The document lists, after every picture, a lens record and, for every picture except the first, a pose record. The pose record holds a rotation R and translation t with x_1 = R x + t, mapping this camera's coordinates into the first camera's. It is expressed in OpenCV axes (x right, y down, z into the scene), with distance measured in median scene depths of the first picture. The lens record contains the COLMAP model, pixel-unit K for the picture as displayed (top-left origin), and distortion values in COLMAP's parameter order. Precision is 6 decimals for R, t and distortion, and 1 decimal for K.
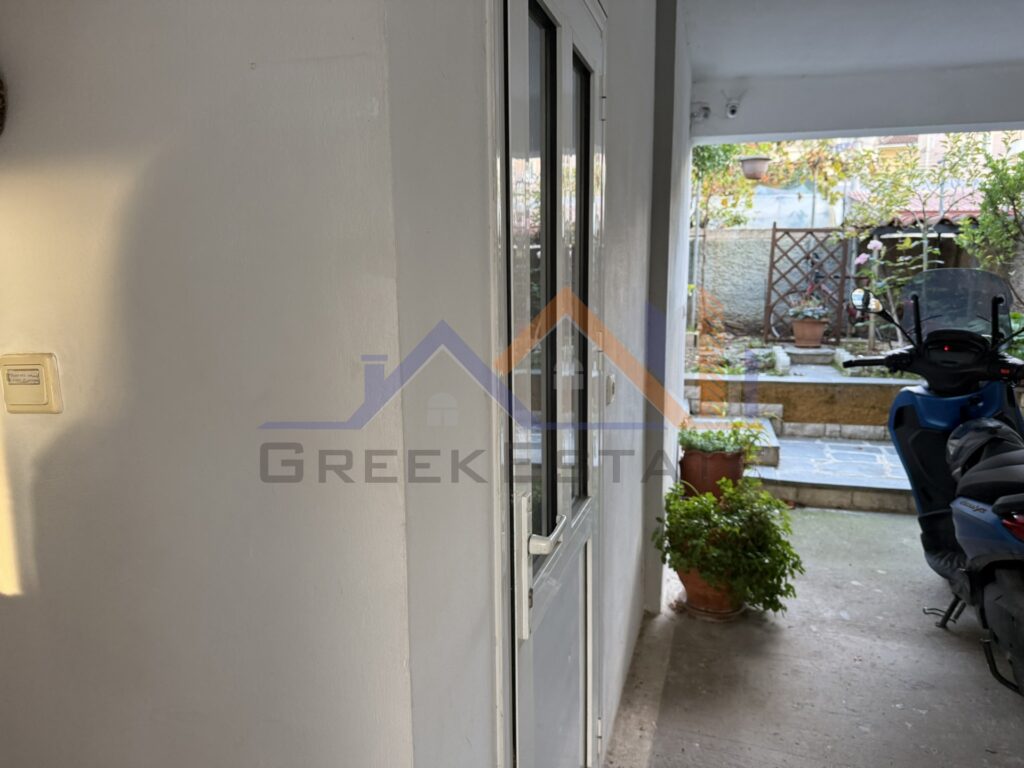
lens RADIAL K [[752.8, 0, 495.4], [0, 752.8, 402.1], [0, 0, 1]] dist [0.100708, -0.212477]
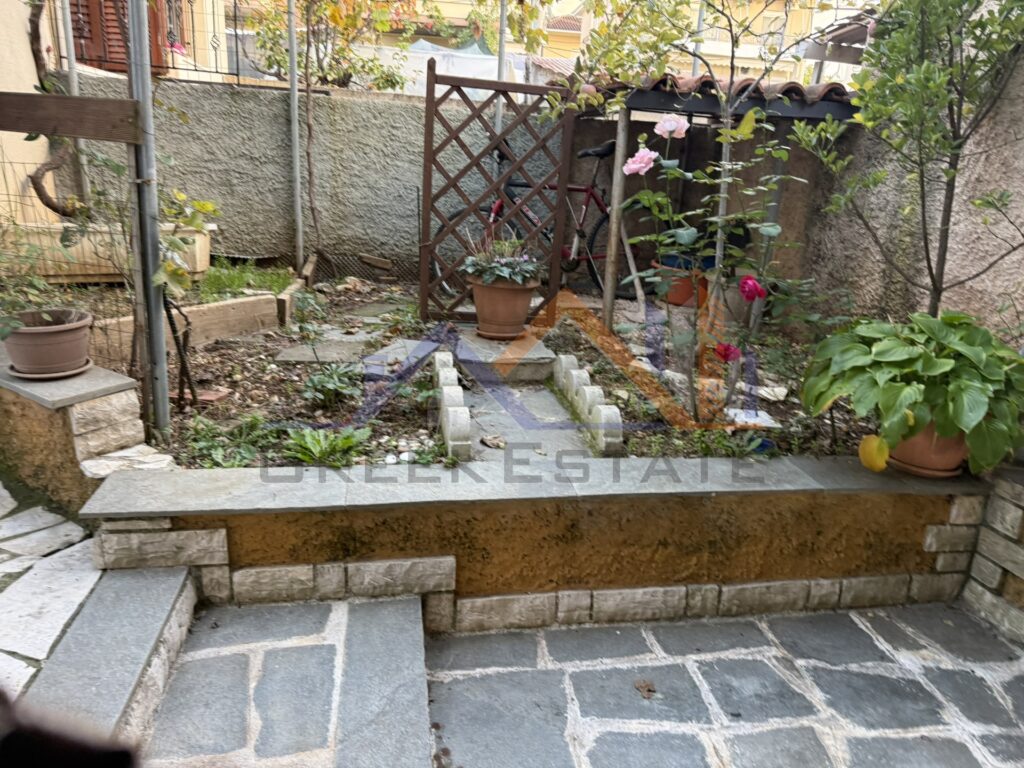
lens RADIAL K [[743.1, 0, 517.2], [0, 743.1, 409.9], [0, 0, 1]] dist [0.100894, -0.146391]
pose [[0.904912, -0.075701, 0.418812, 0.209198], [0.005585, 0.986082, 0.166167, -0.104443], [-0.425562, -0.148027, 0.892740, 0.546230]]
